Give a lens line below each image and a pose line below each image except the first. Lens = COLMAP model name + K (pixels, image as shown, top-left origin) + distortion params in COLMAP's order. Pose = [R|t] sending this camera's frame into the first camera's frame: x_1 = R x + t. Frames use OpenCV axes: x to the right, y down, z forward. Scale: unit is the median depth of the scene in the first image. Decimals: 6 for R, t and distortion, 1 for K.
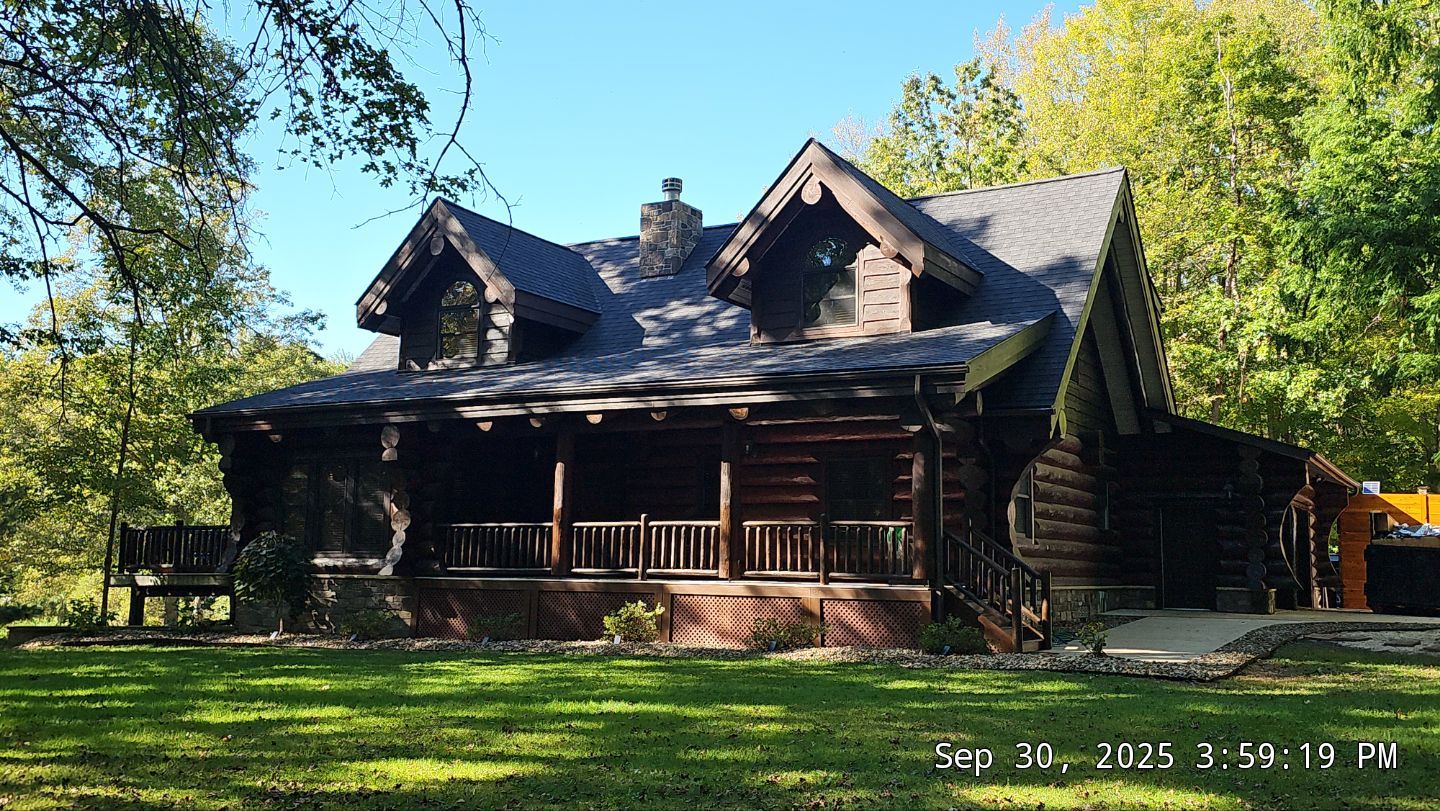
lens RADIAL K [[1309.0, 0, 724.4], [0, 1309.0, 384.9], [0, 0, 1]] dist [0.170262, -0.359671]
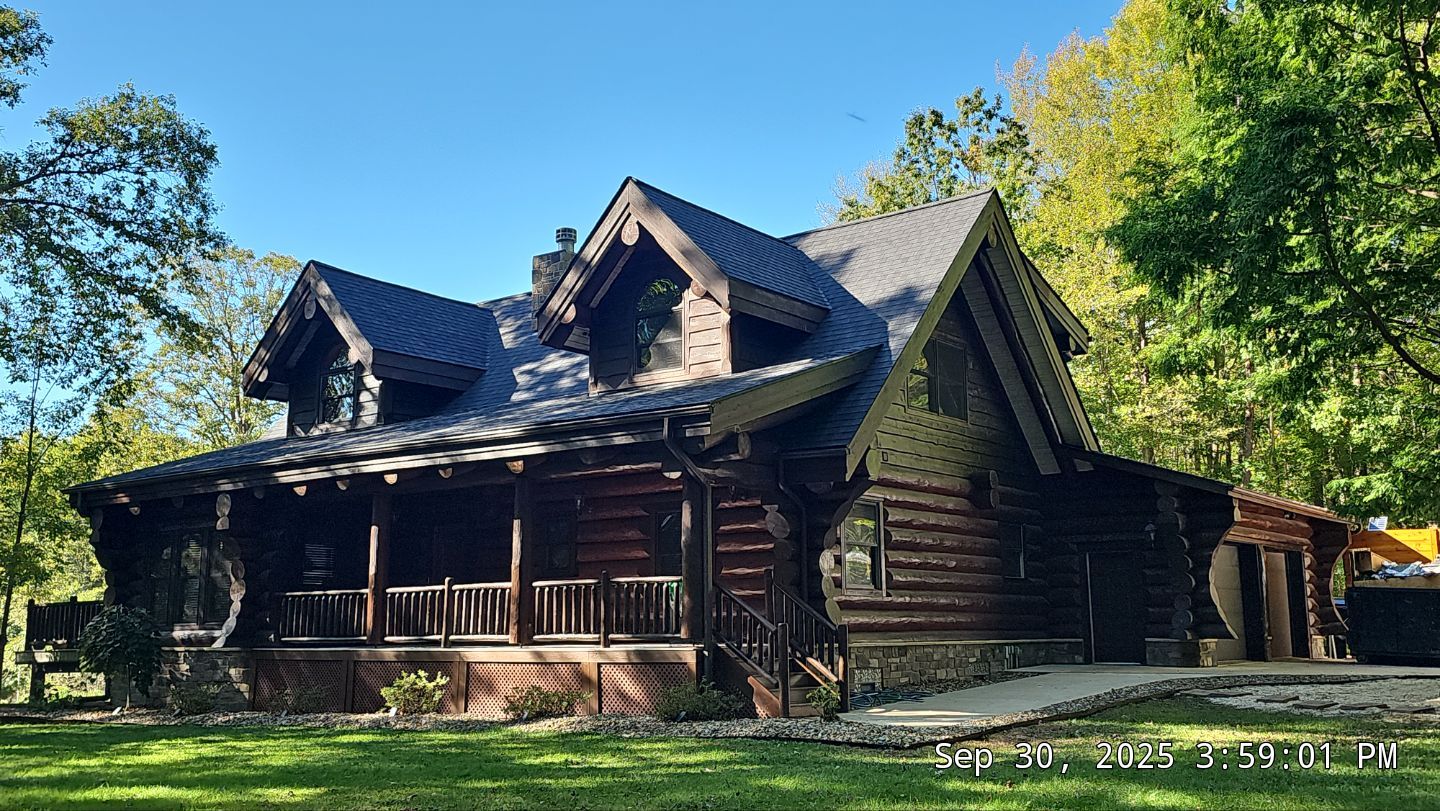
lens RADIAL K [[1309.0, 0, 724.4], [0, 1309.0, 384.9], [0, 0, 1]] dist [0.170262, -0.359671]
pose [[0.991339, -0.045574, -0.123163, 0.247283], [0.040196, 0.998141, -0.045811, 0.010525], [0.125022, 0.040464, 0.991329, 0.065324]]
